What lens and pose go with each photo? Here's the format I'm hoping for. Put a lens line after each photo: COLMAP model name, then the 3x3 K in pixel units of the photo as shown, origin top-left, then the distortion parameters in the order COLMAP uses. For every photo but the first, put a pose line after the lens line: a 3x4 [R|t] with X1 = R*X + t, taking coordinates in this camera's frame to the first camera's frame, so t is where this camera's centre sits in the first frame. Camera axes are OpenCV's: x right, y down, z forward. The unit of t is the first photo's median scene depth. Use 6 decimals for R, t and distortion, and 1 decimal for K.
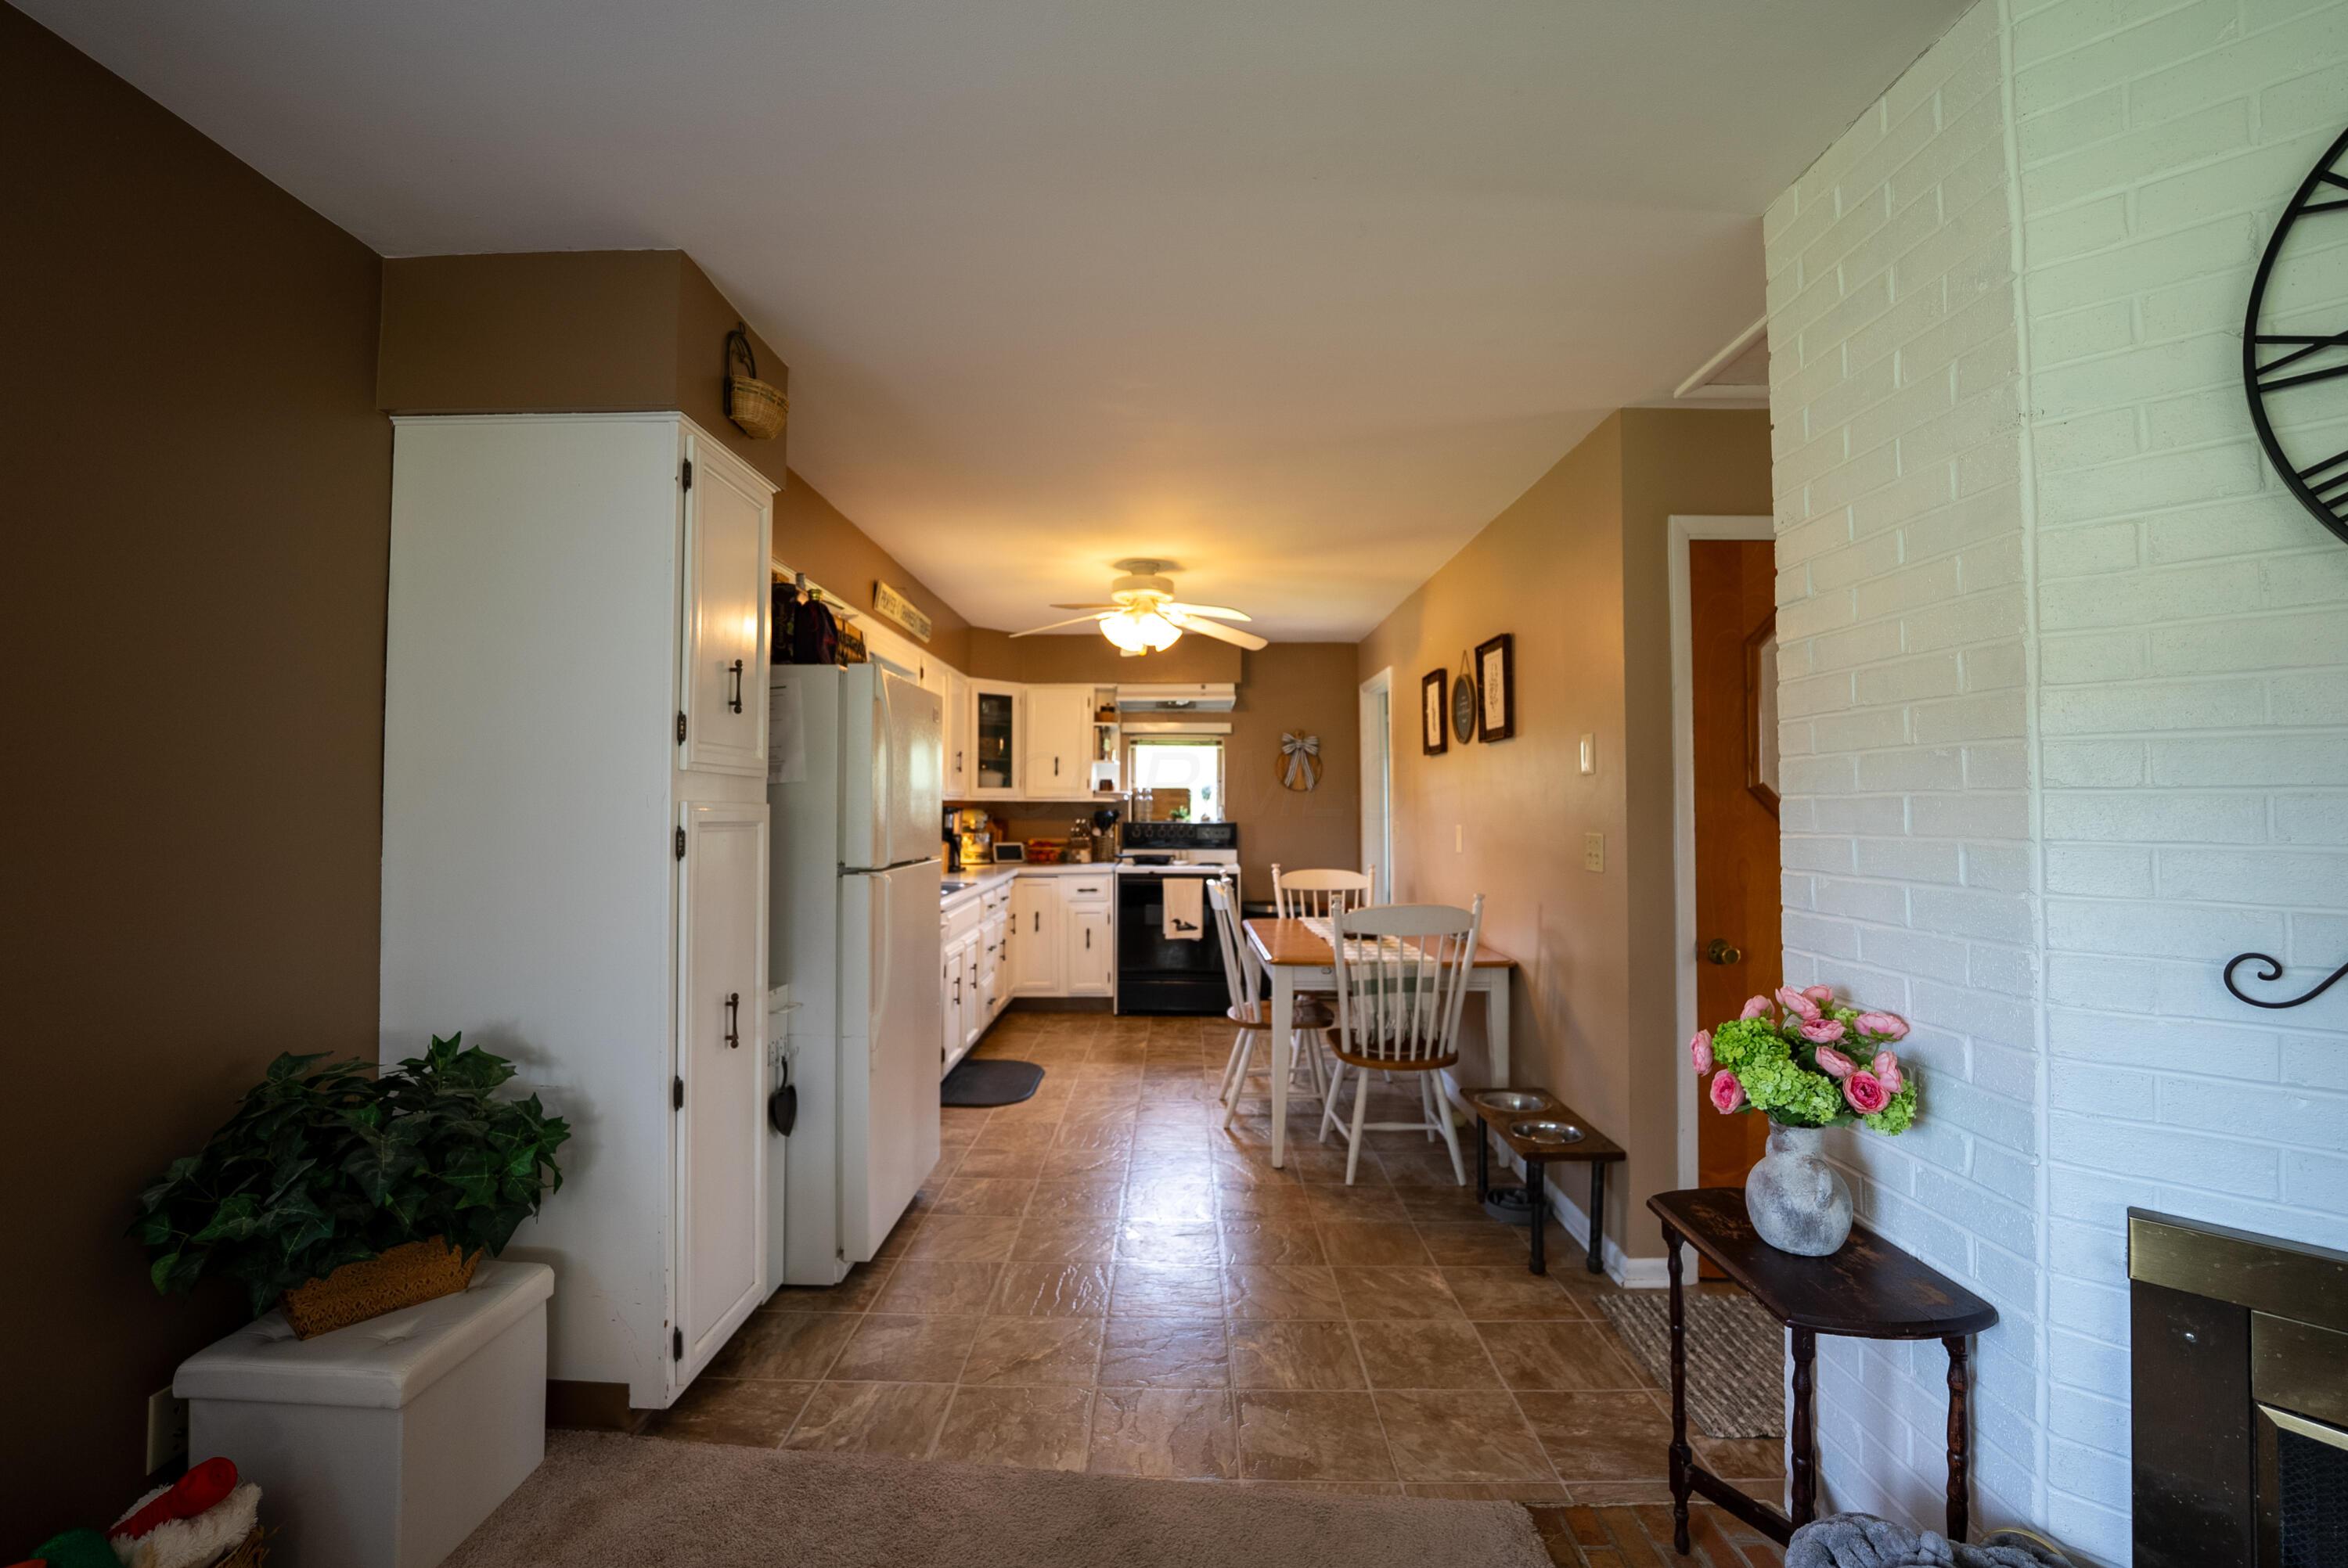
lens RADIAL K [[965.8, 0, 1166.7], [0, 965.8, 782.7], [0, 0, 1]] dist [-0.026705, 0.002926]
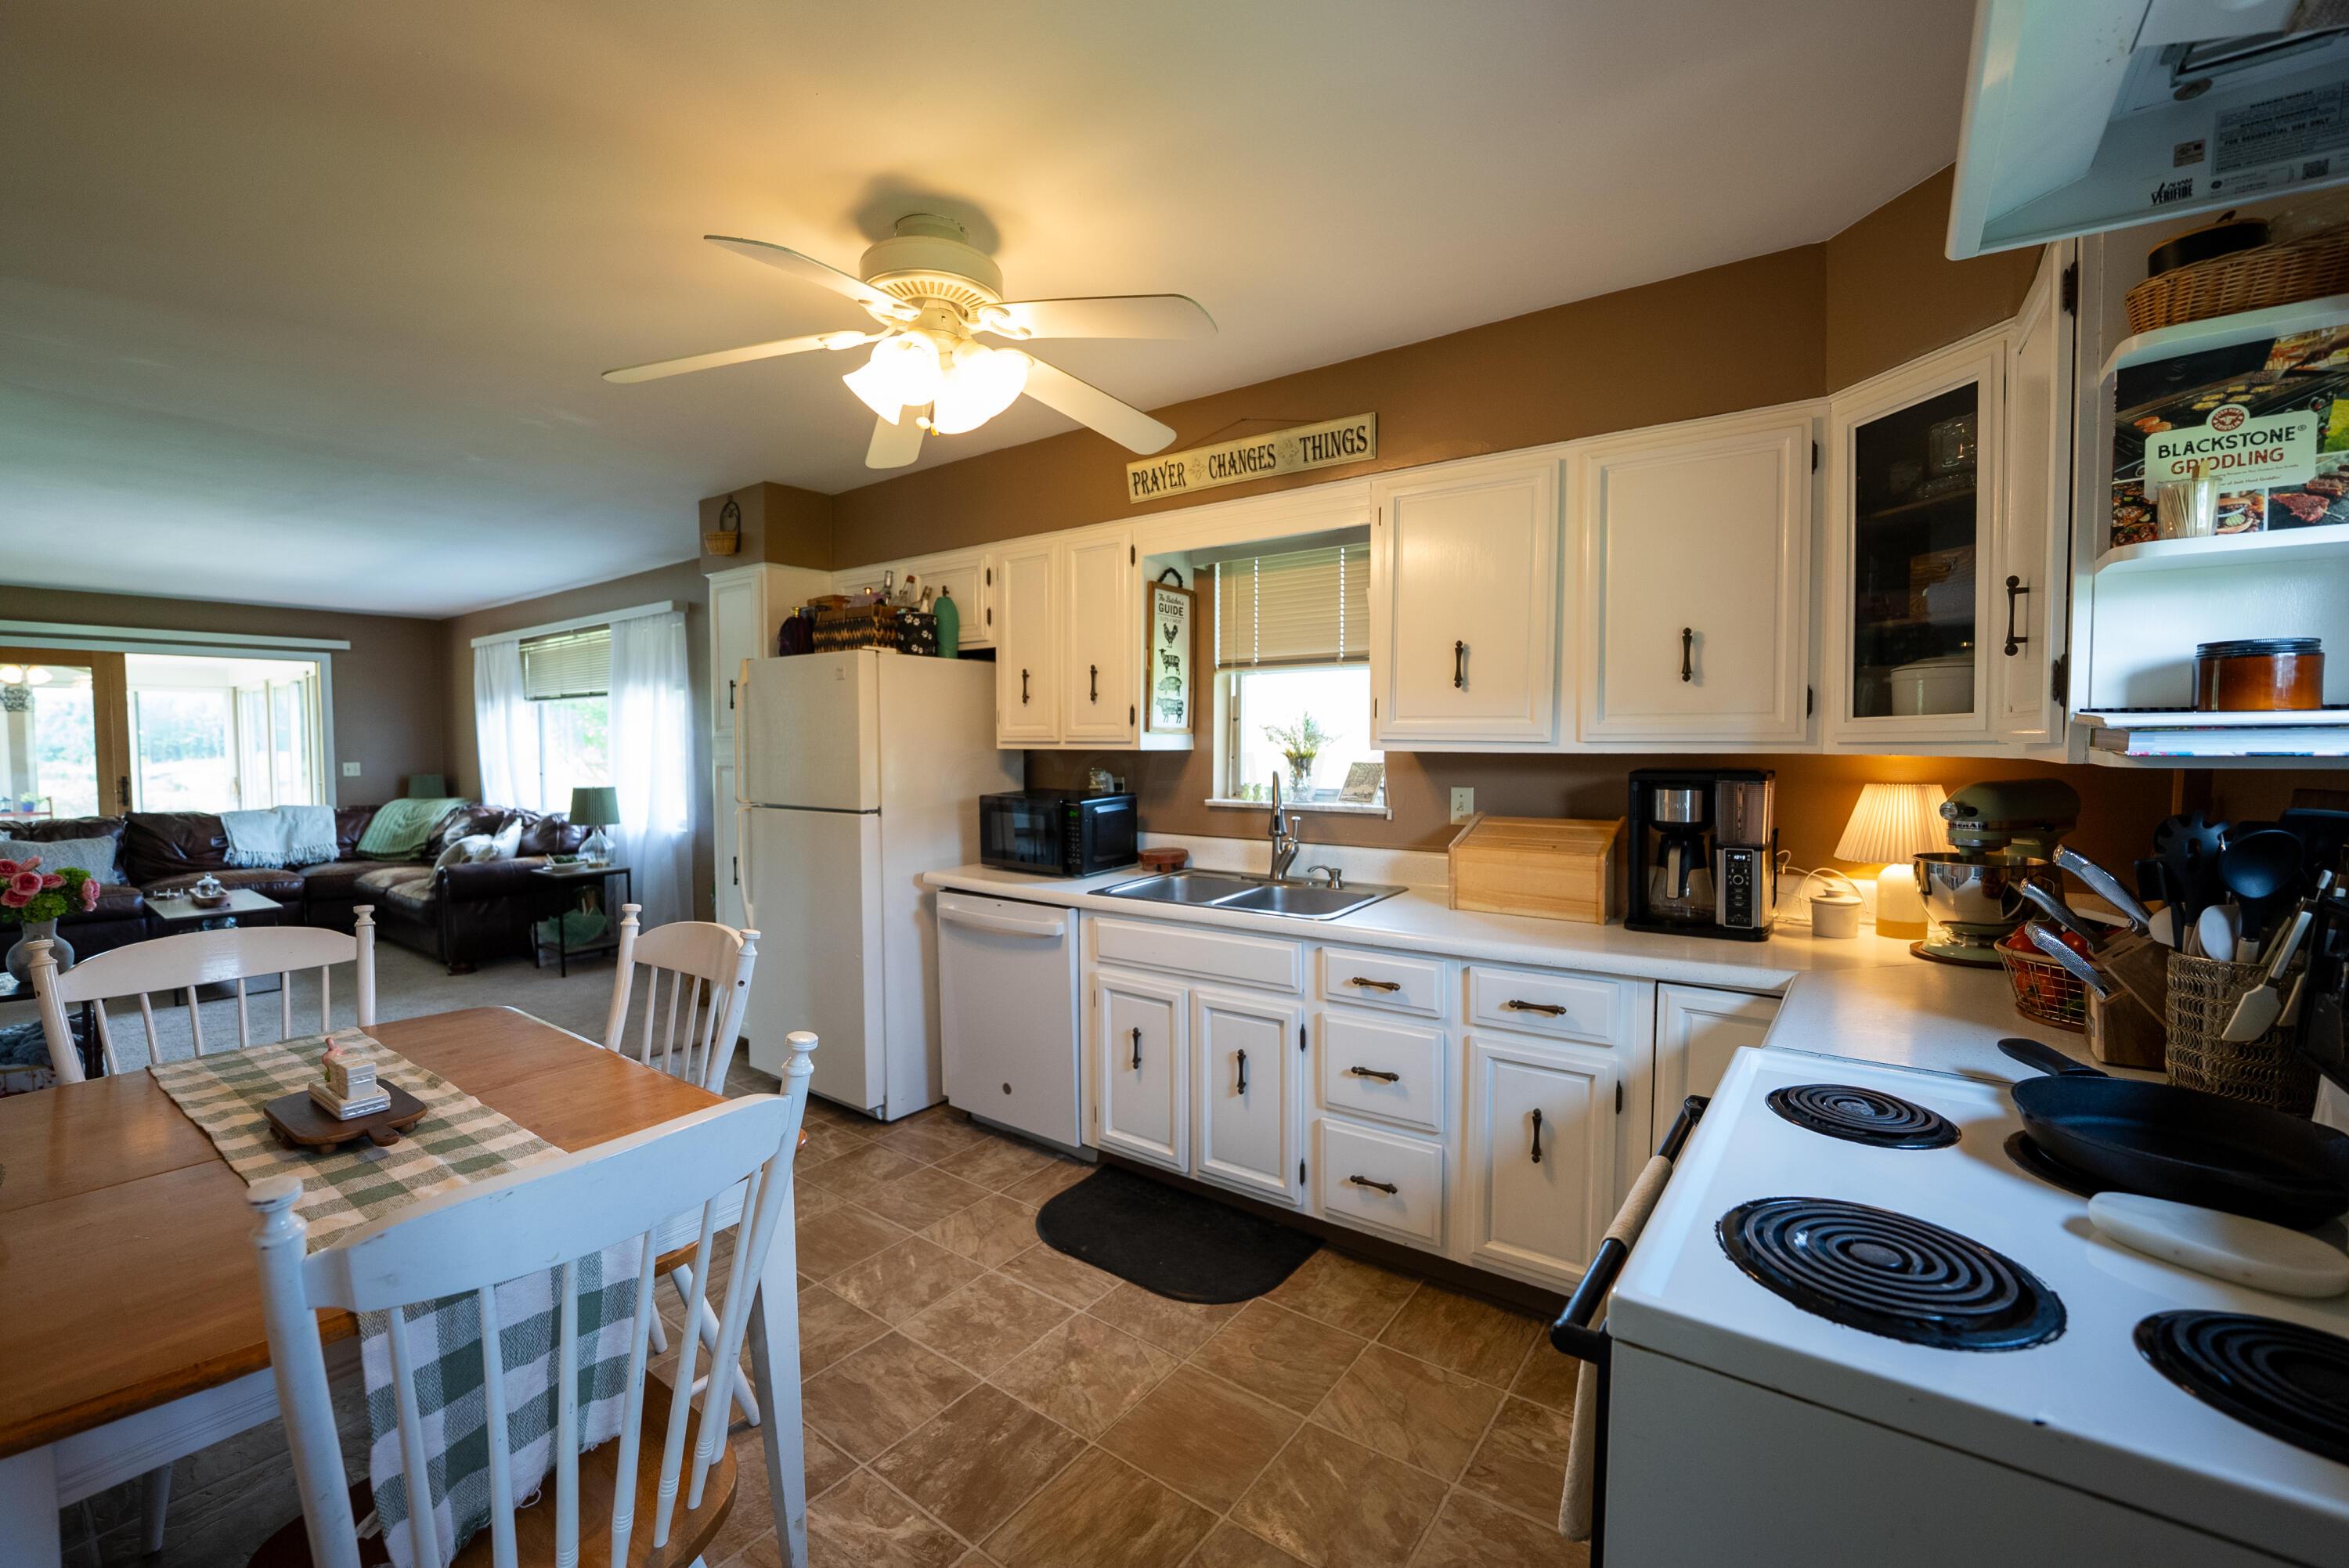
lens RADIAL K [[966.2, 0, 1172.9], [0, 966.2, 790.6], [0, 0, 1]] dist [-0.026705, 0.002926]
pose [[-0.587310, 0.039119, -0.808416, 0.216169], [0.018899, 0.999222, 0.034622, 0.015284], [0.809142, 0.005056, -0.587592, 1.053432]]
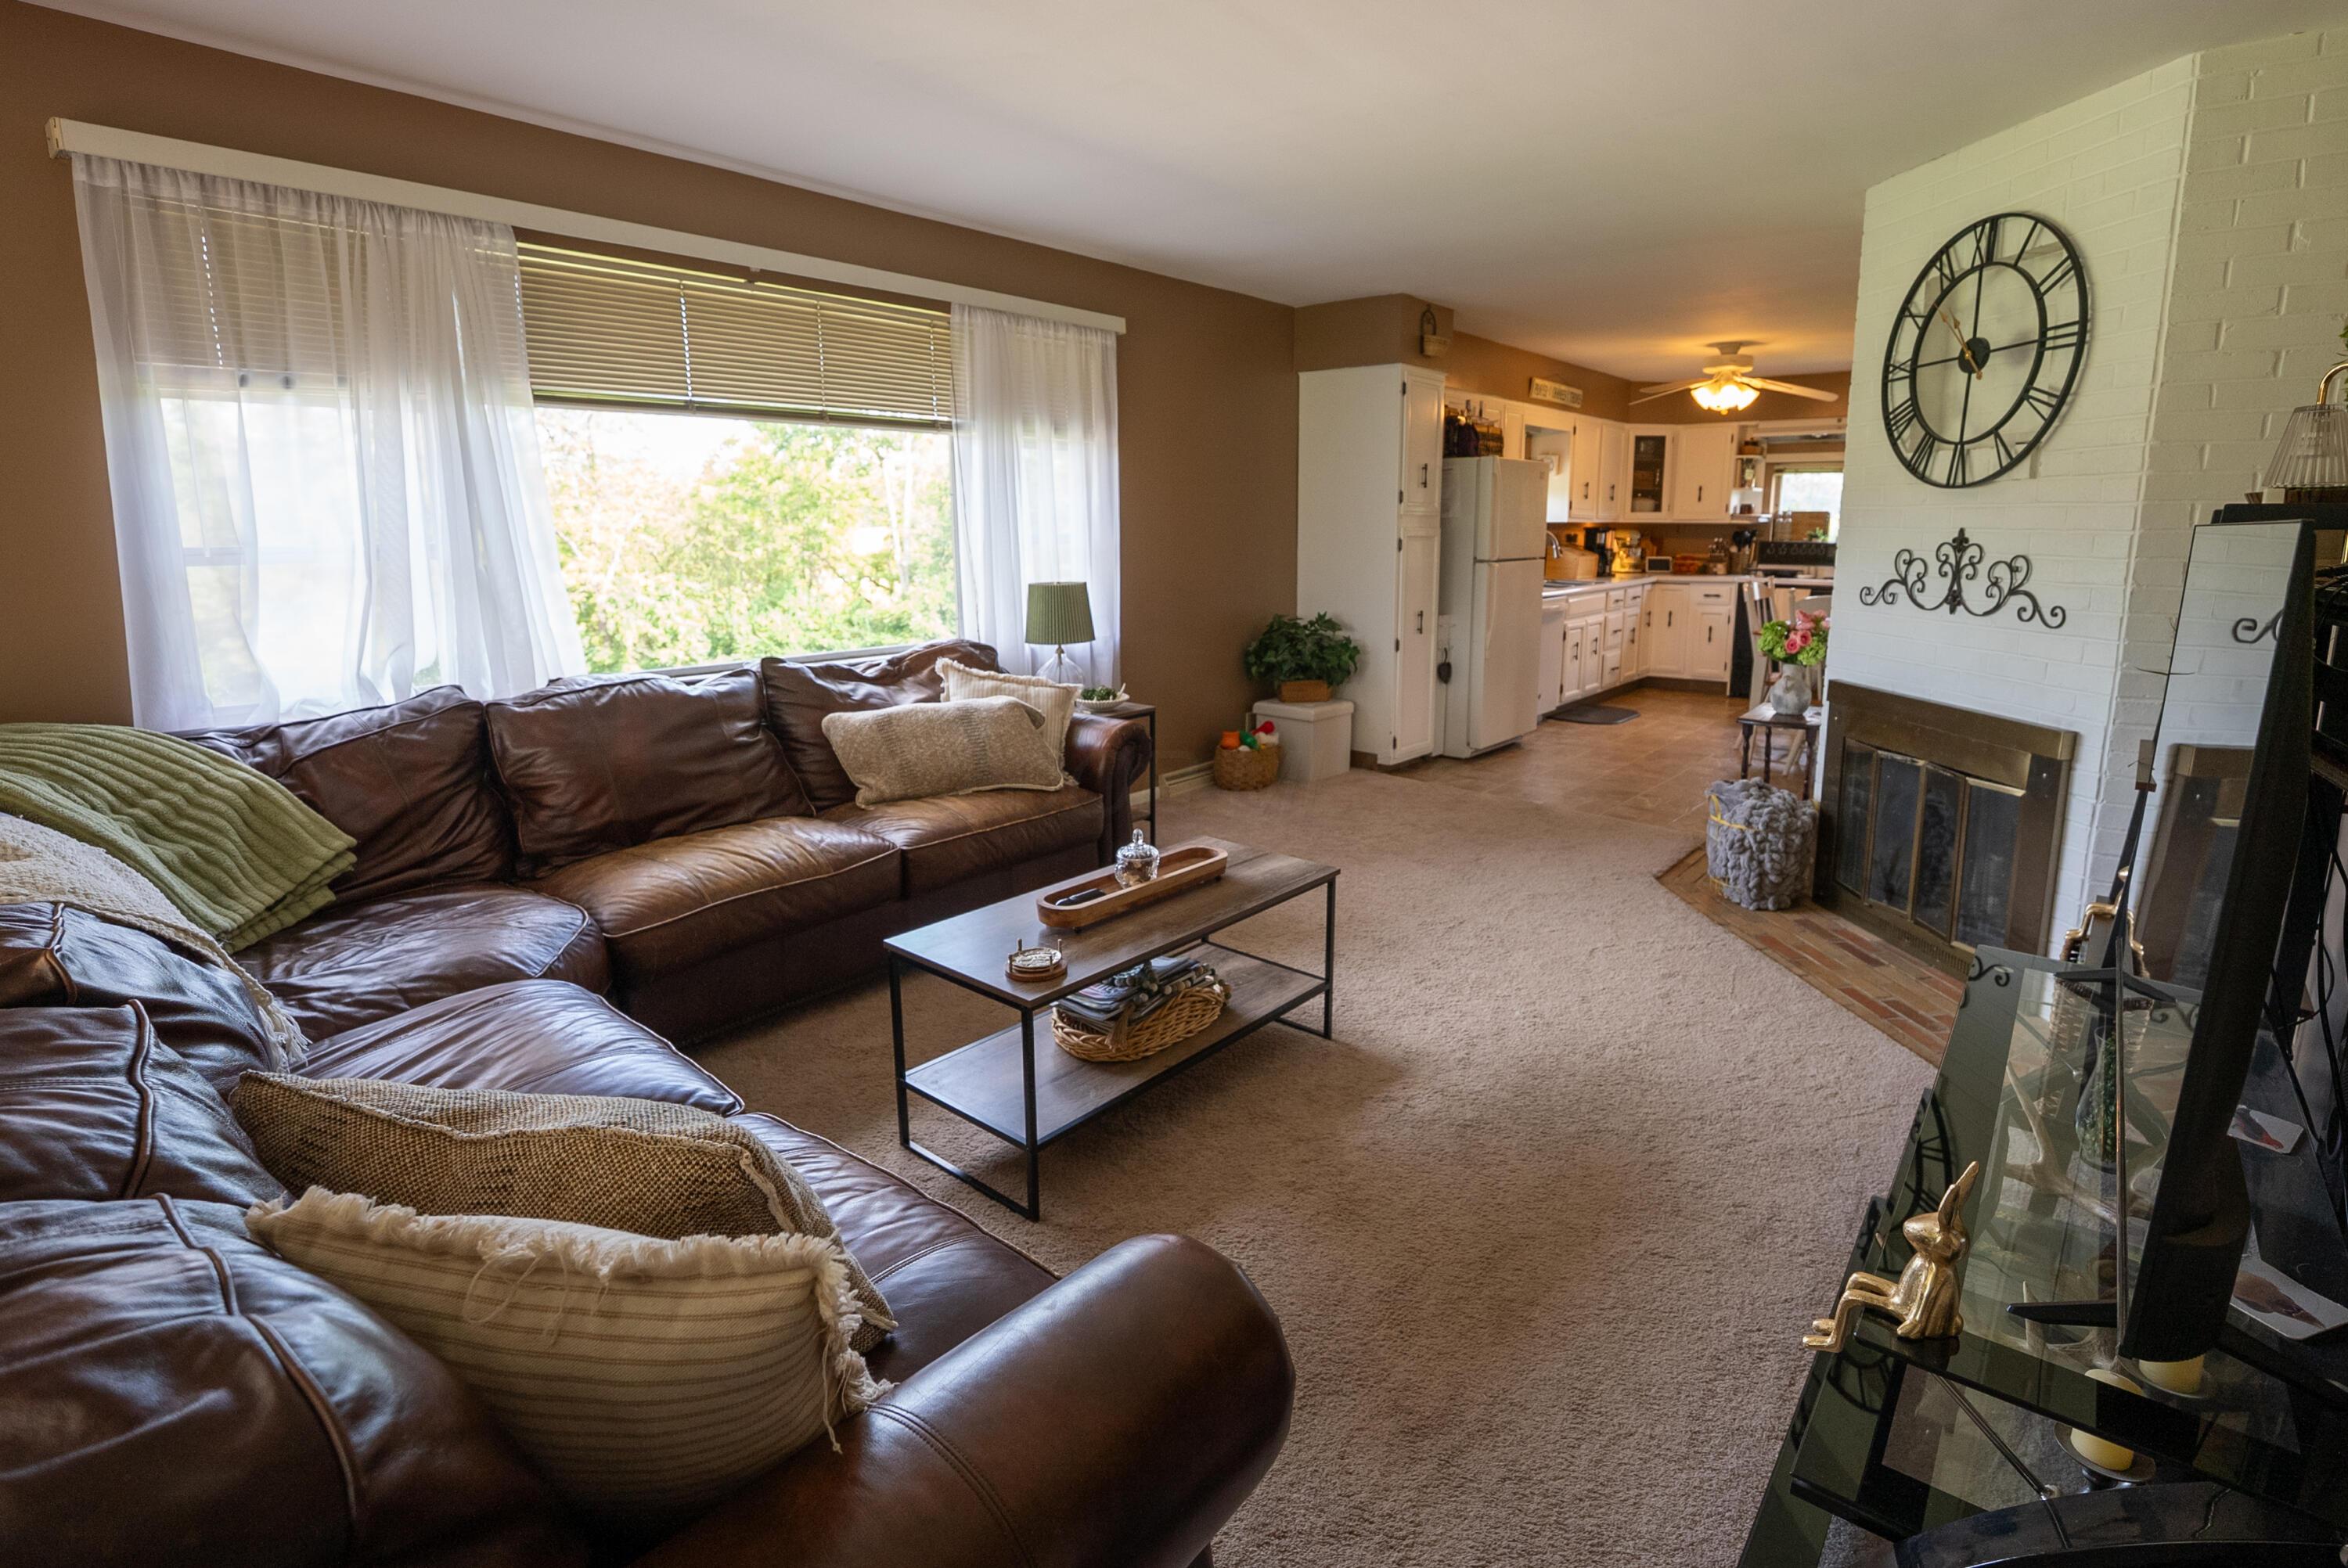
lens RADIAL K [[1150.8, 0, 1252.1], [0, 1150.8, 727.7], [0, 0, 1]] dist [0.000708, -0.000215]
pose [[0.803767, 0.106666, -0.585304, 0.334370], [0.012549, 0.980538, 0.195928, -0.020699], [0.594812, -0.164825, 0.786786, -0.562531]]
